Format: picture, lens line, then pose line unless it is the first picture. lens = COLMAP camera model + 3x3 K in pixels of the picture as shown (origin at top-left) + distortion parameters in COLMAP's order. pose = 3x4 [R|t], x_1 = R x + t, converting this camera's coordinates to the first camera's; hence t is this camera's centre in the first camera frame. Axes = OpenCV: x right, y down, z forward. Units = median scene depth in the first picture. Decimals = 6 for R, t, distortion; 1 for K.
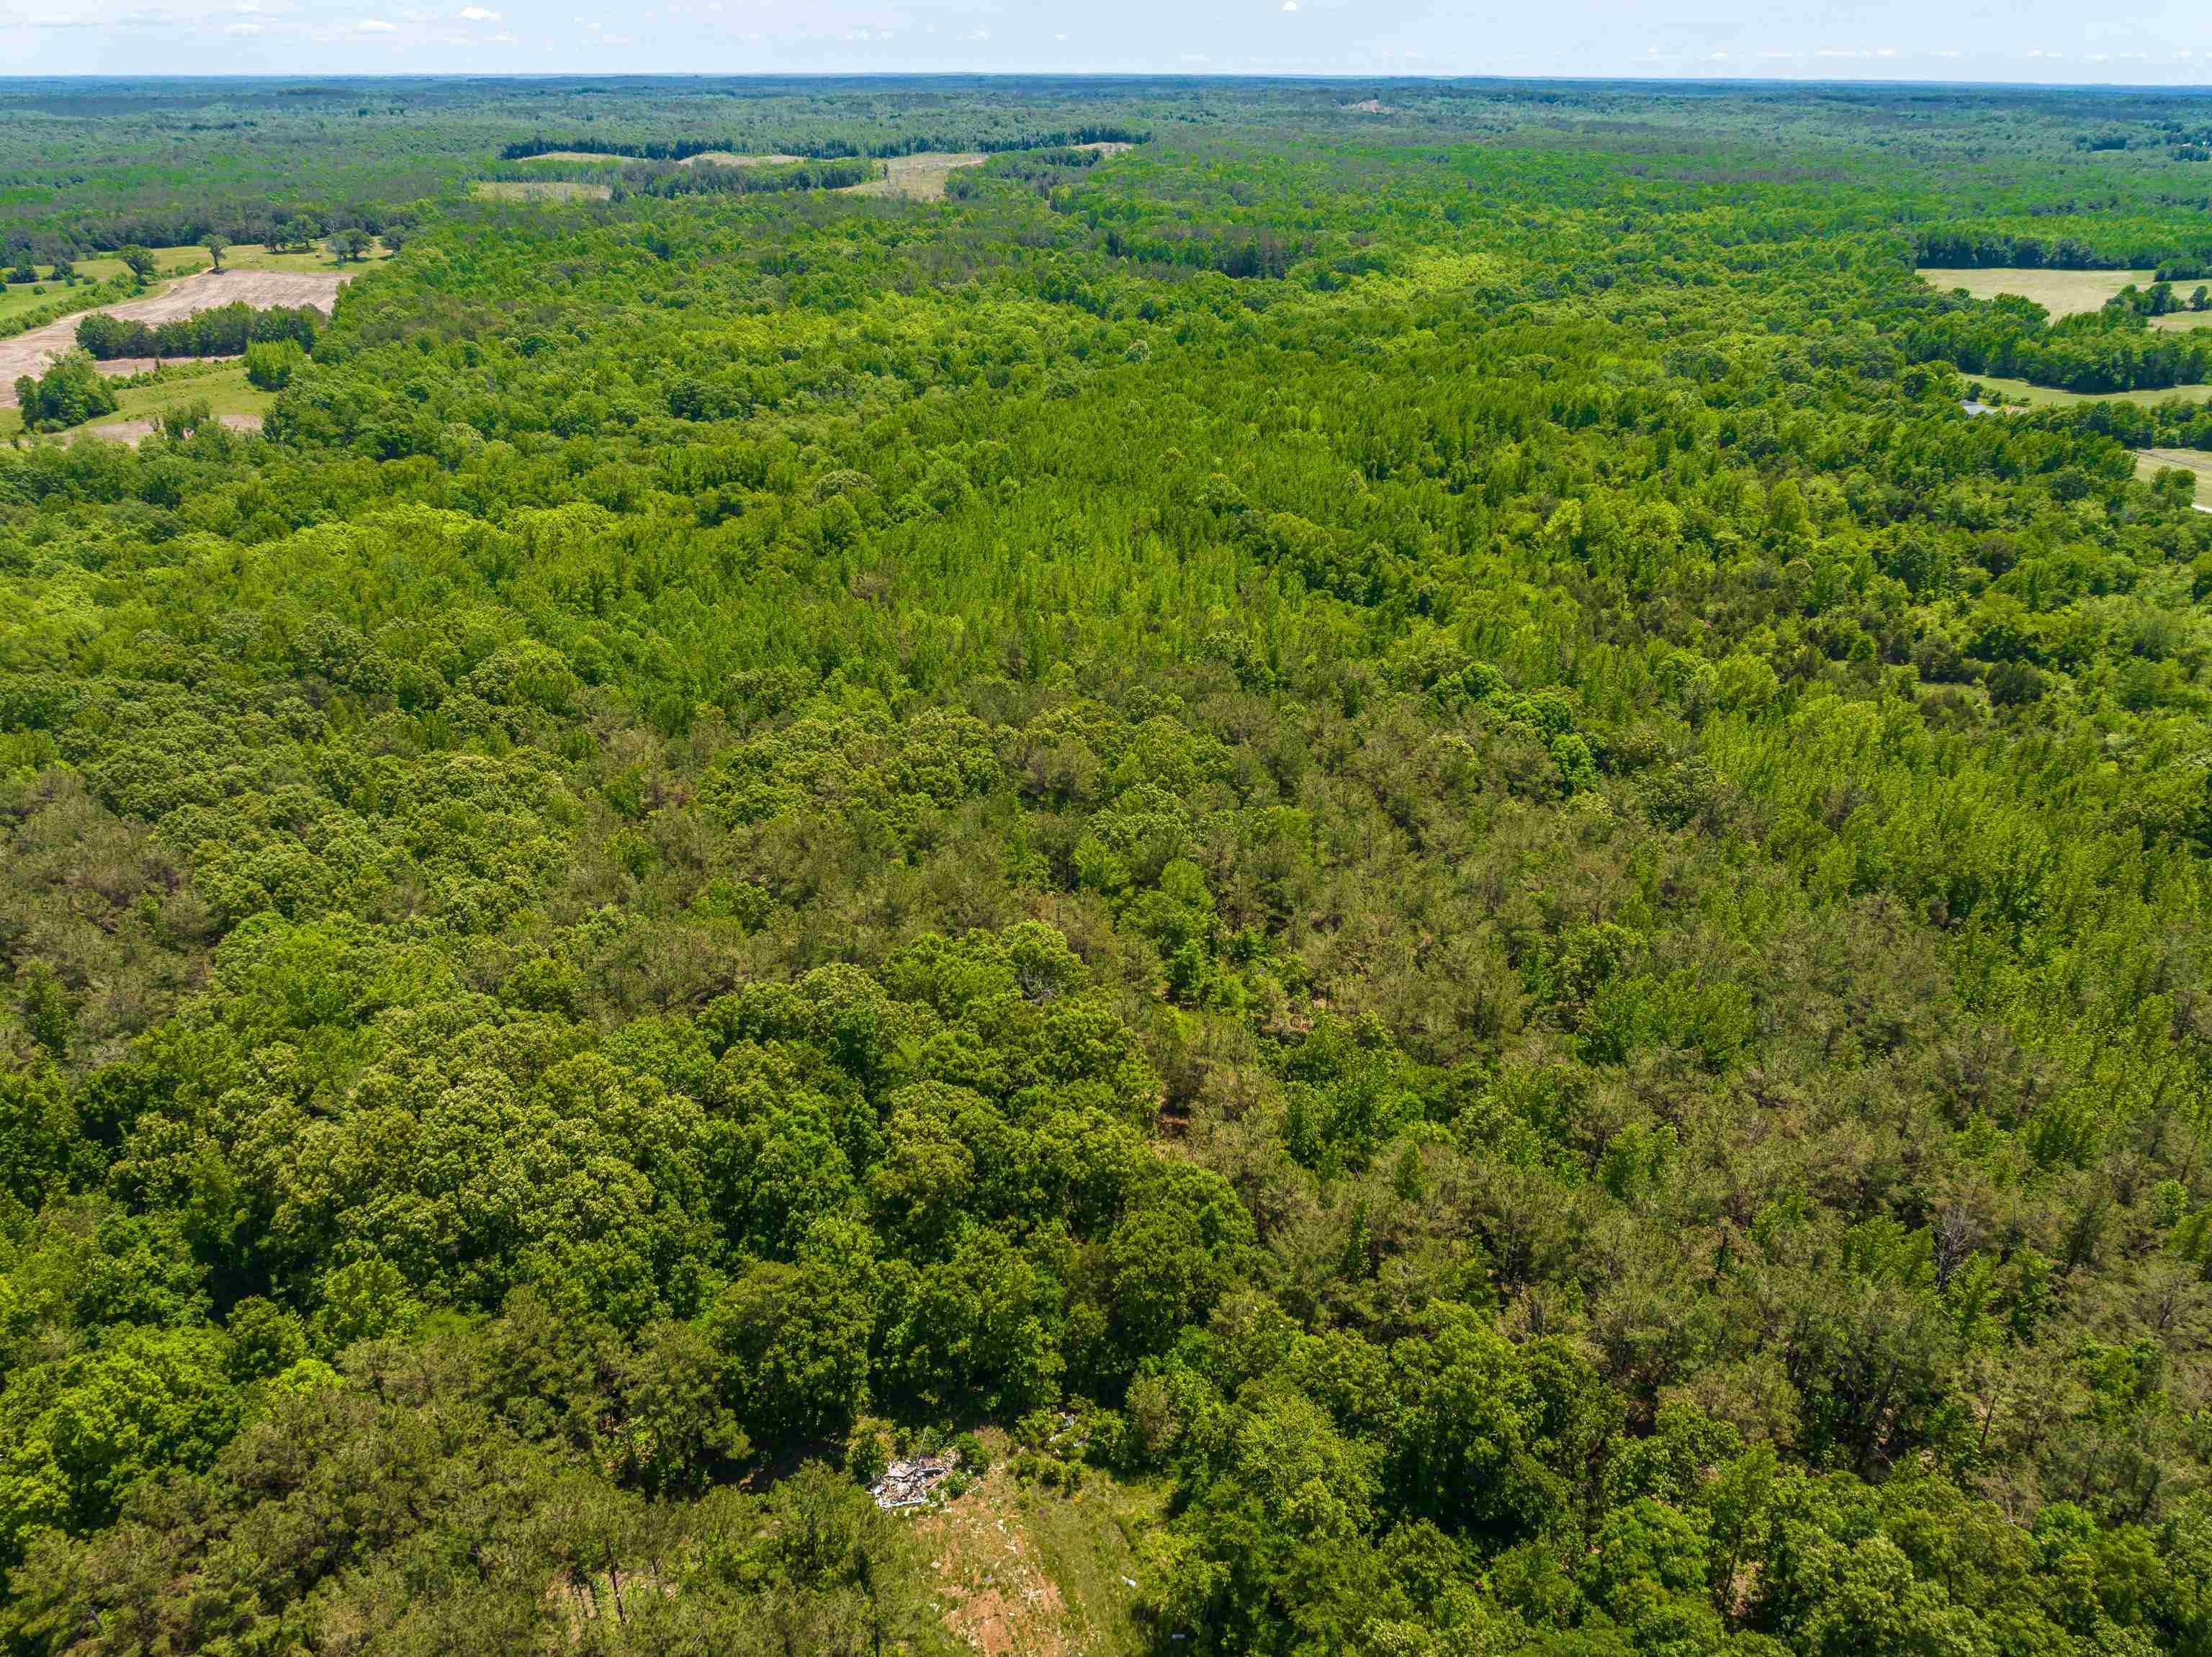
lens RADIAL K [[1550.2, 0, 1116.1], [0, 1550.2, 820.0], [0, 0, 1]] dist [-0.029402, 0.017779]
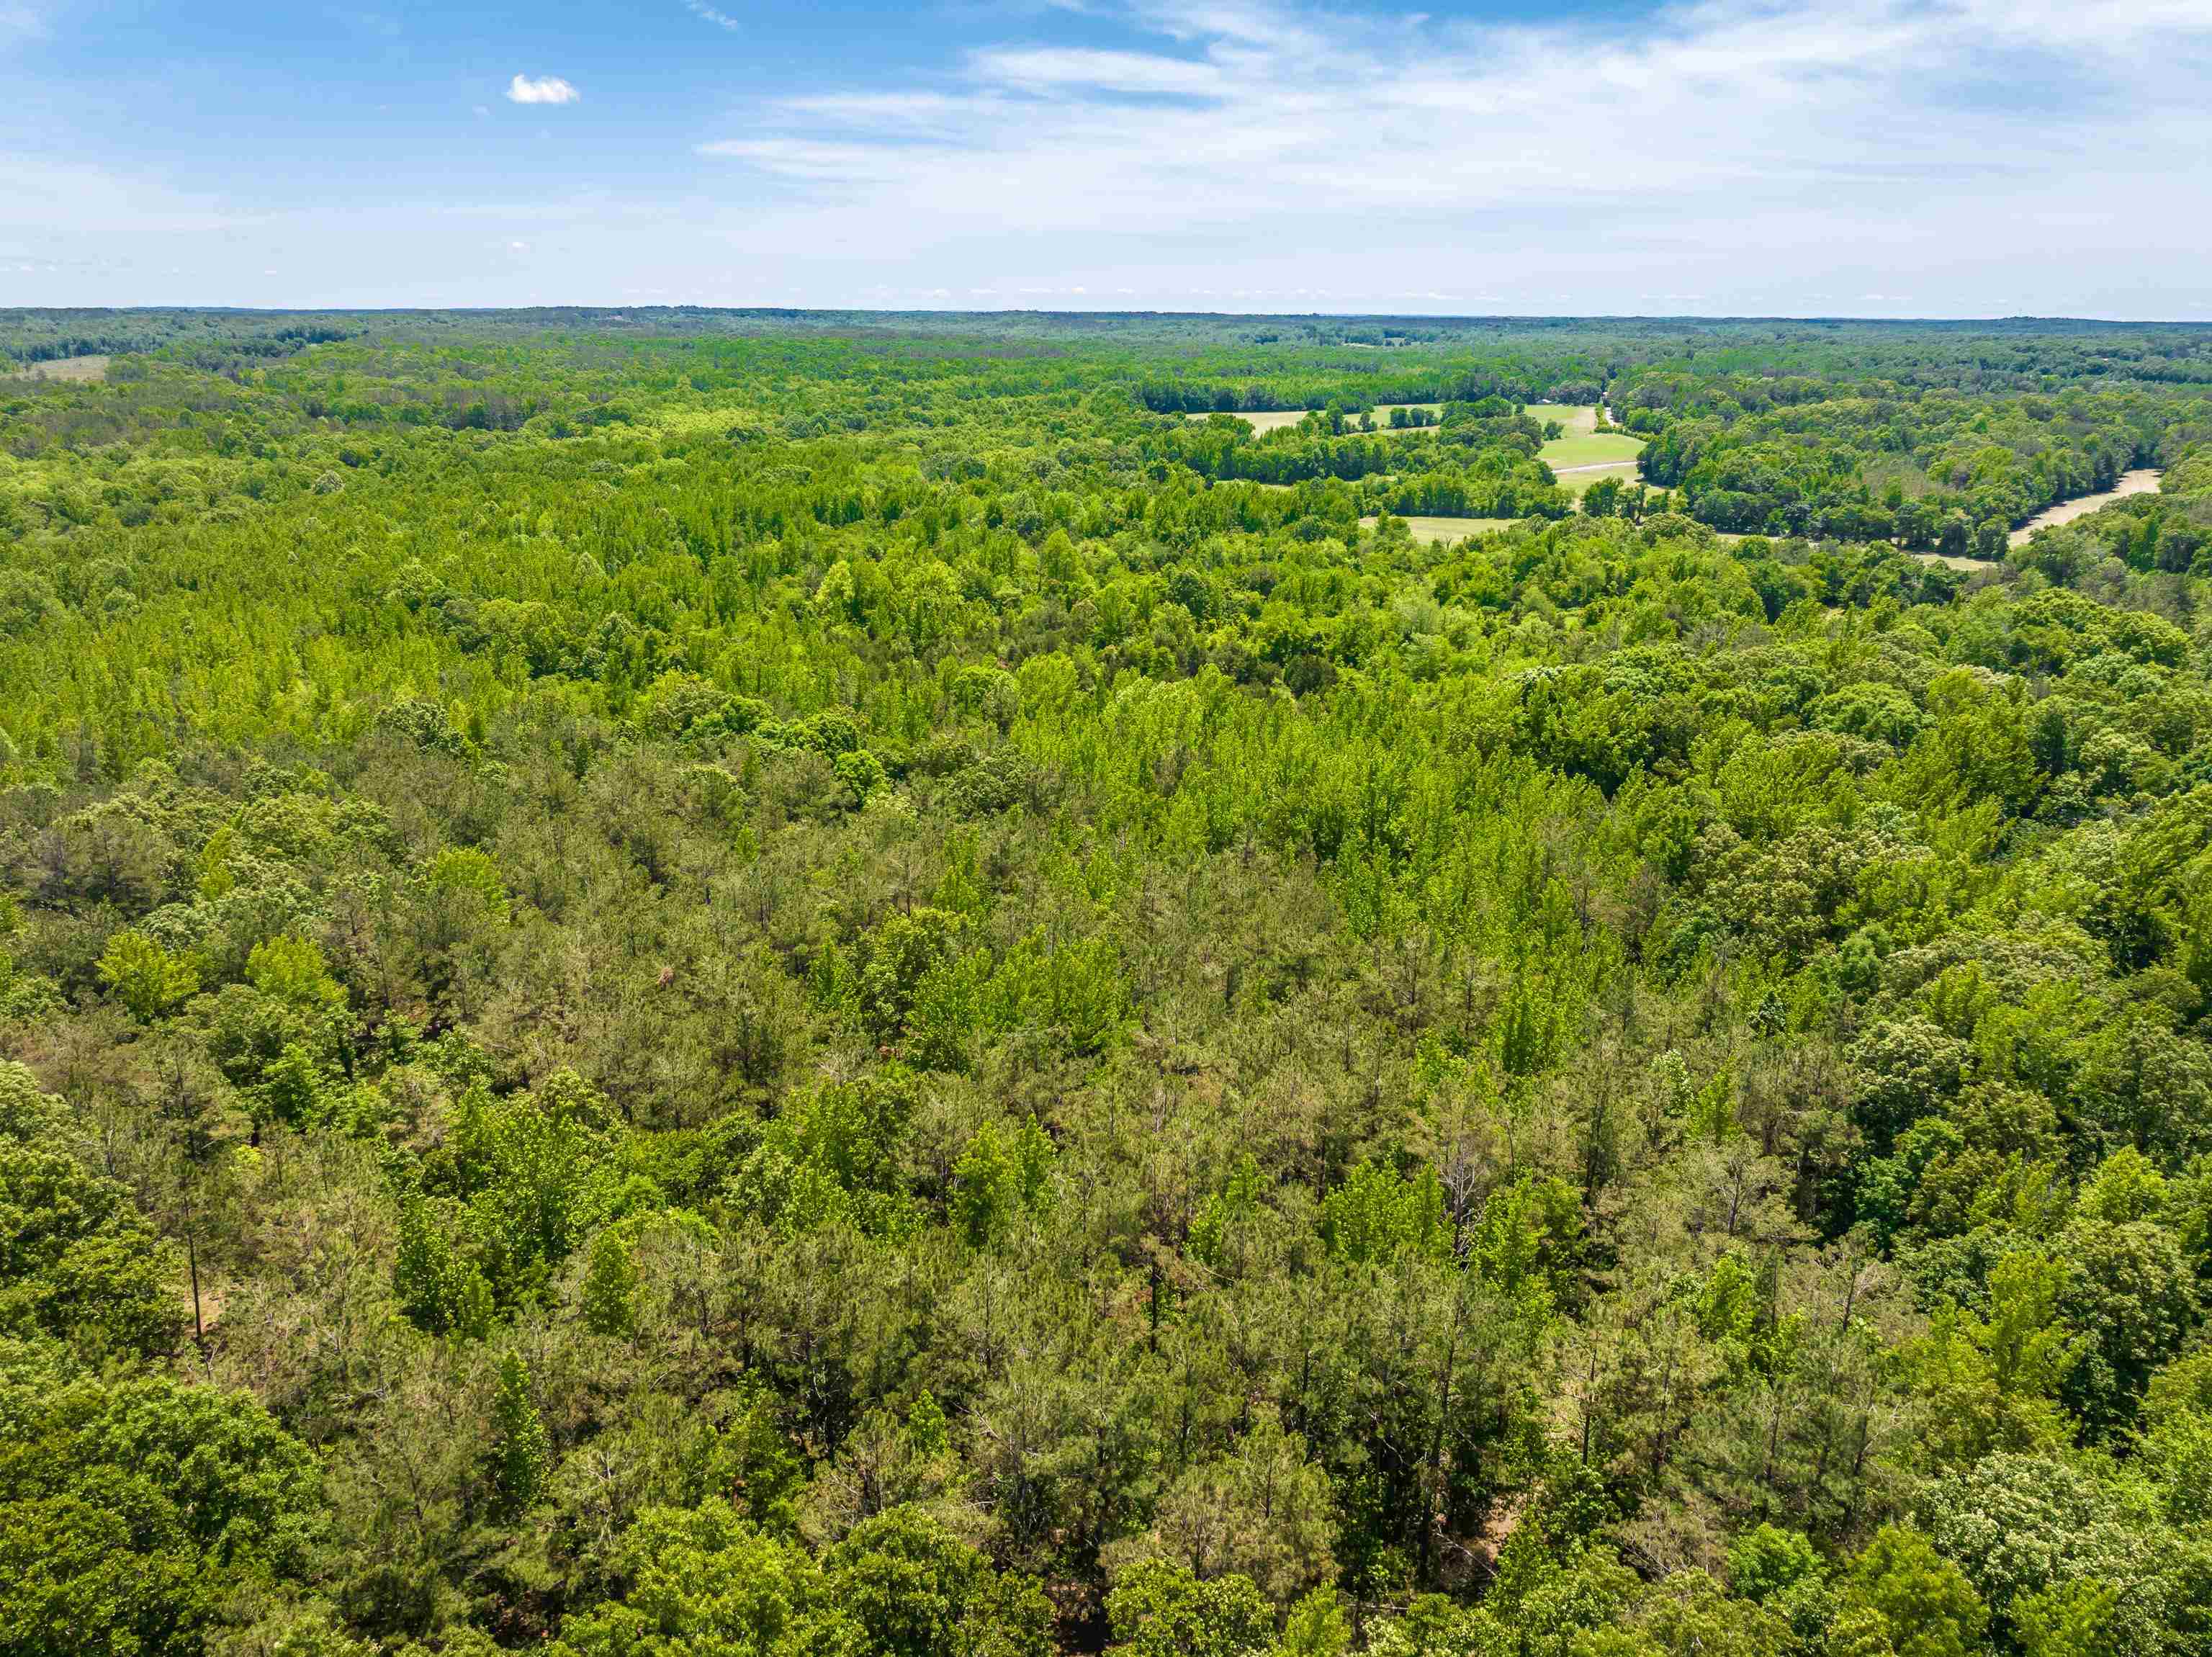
lens RADIAL K [[1550.2, 0, 1111.1], [0, 1550.2, 830.8], [0, 0, 1]] dist [-0.029402, 0.017779]
pose [[0.904148, -0.132714, 0.406082, 0.051027], [0.182594, 0.979378, -0.086472, 0.051029], [-0.386232, 0.152331, 0.909736, 0.140997]]
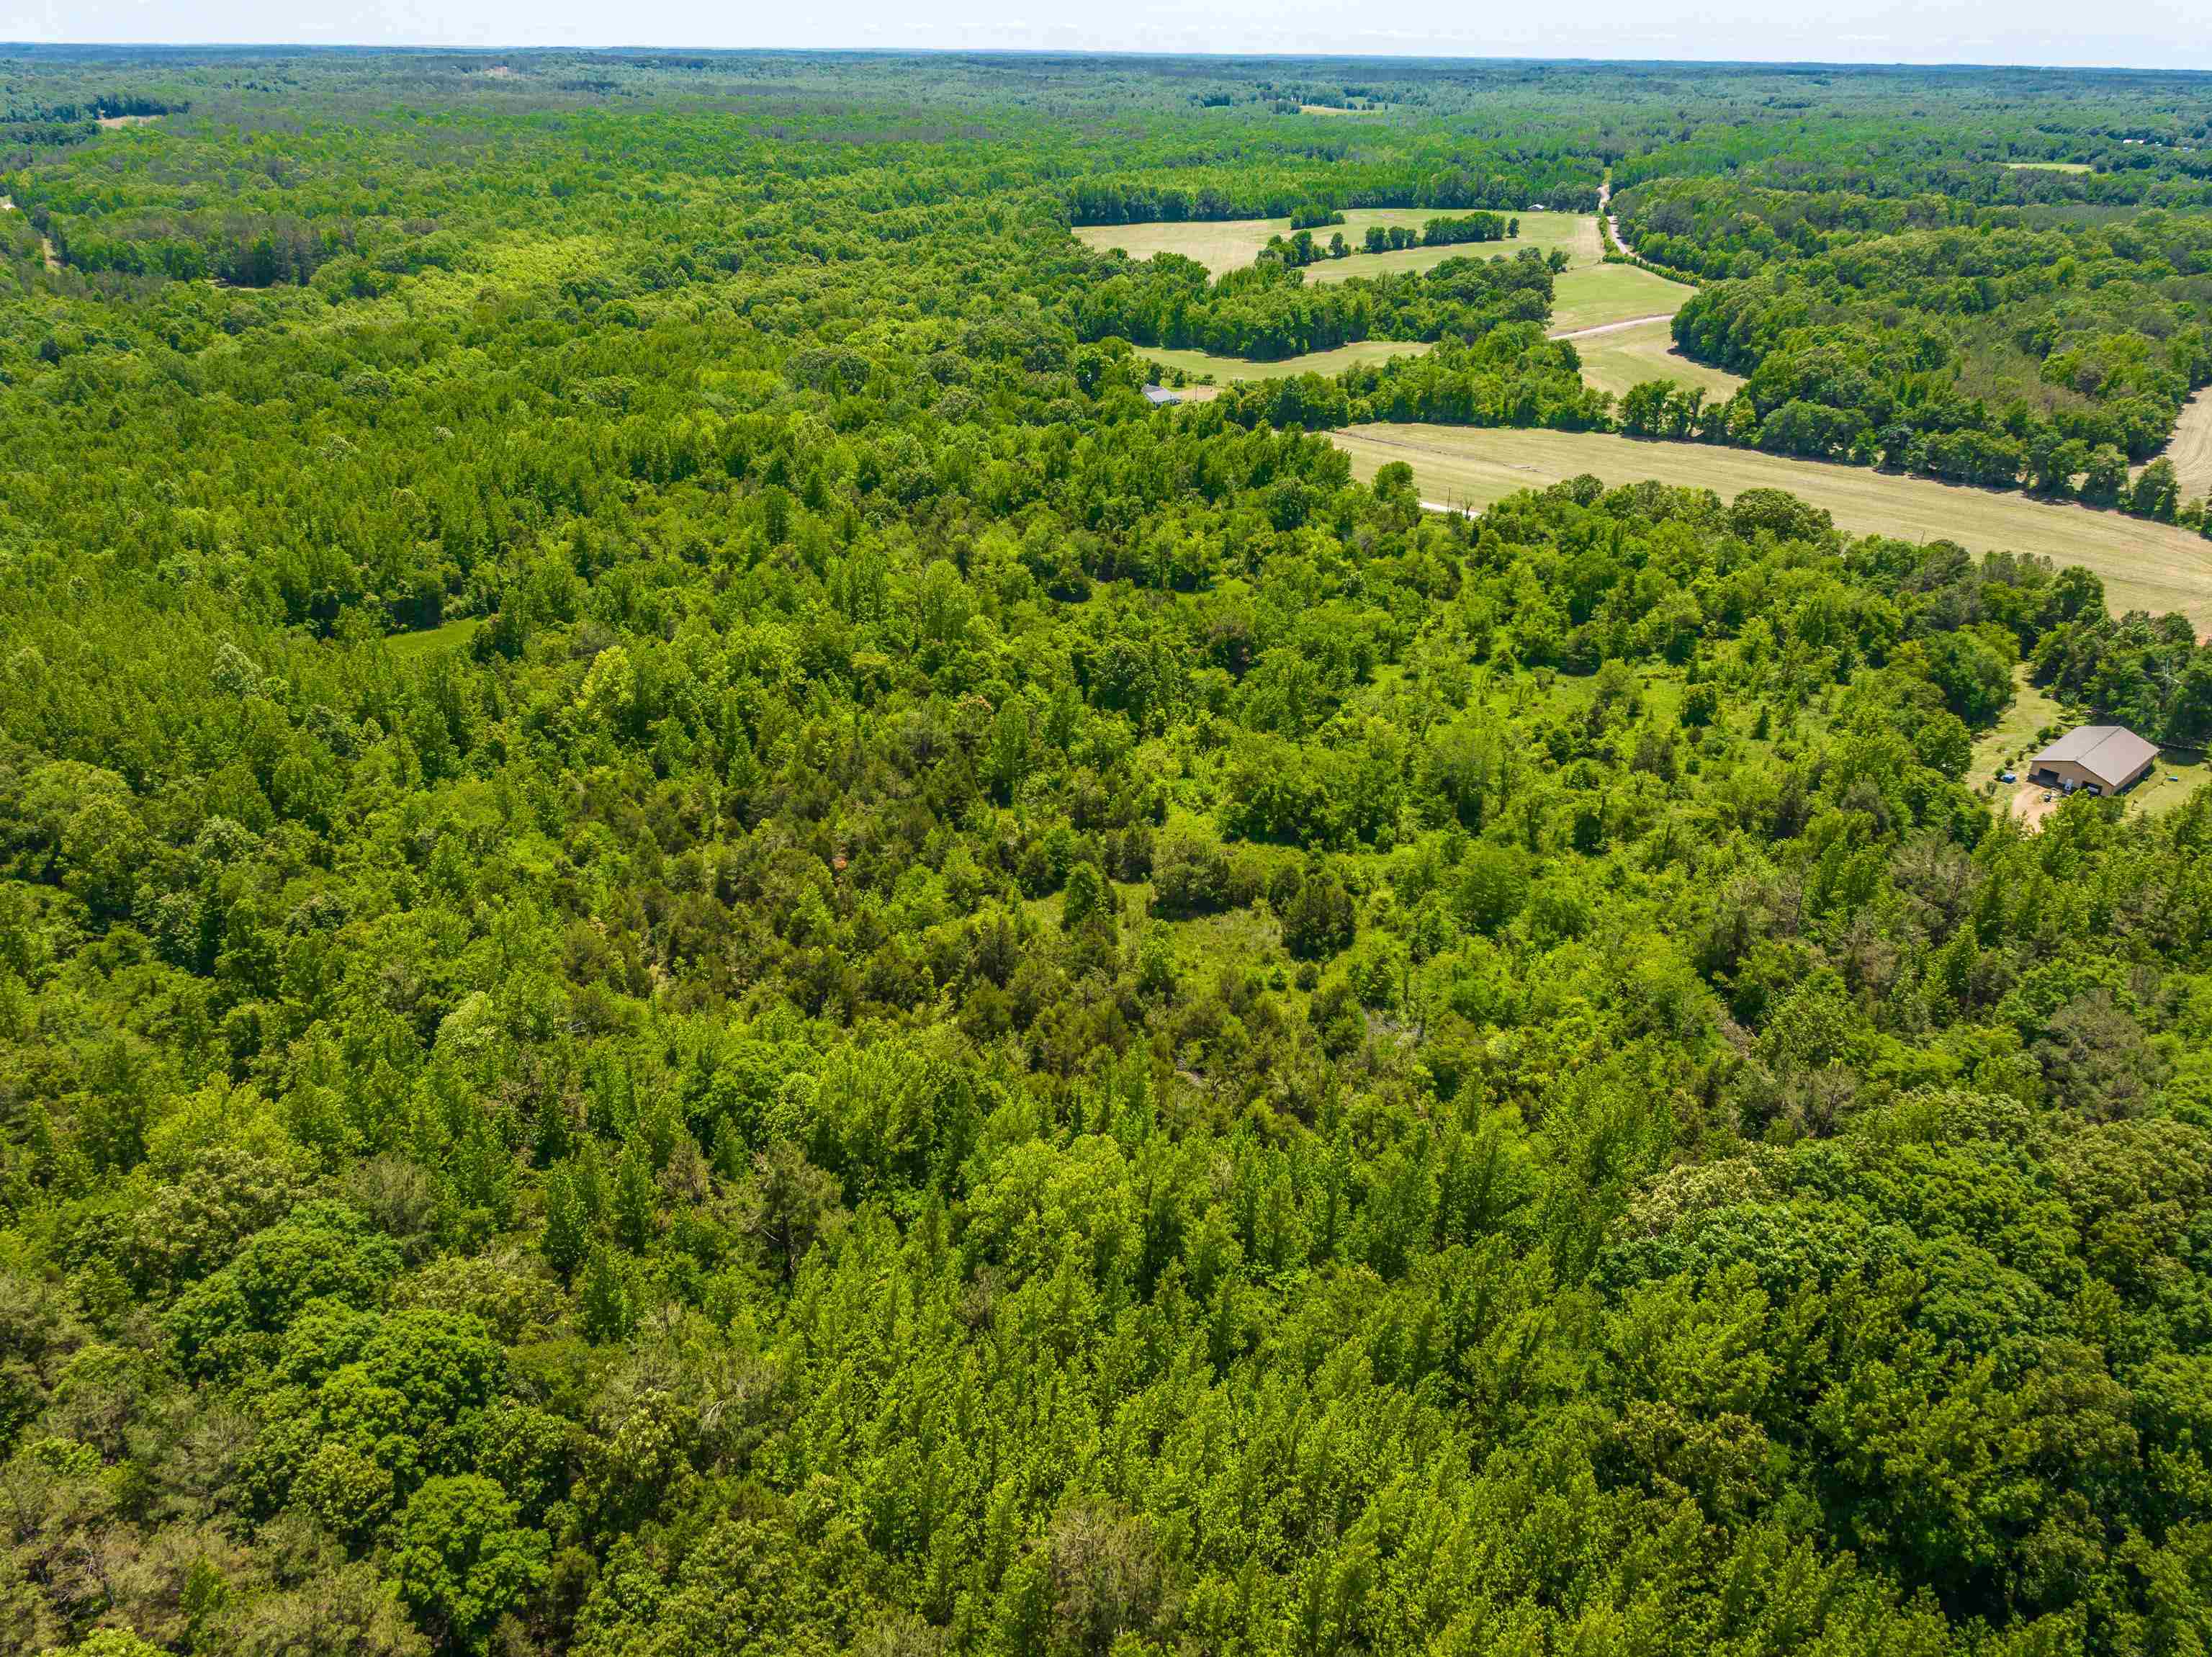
lens RADIAL K [[1550.2, 0, 1119.0], [0, 1550.2, 821.7], [0, 0, 1]] dist [-0.029402, 0.017779]
pose [[0.886626, -0.201718, 0.416177, 0.201283], [0.194941, 0.979025, 0.059223, -0.134425], [-0.419394, 0.028621, 0.907353, 0.356938]]
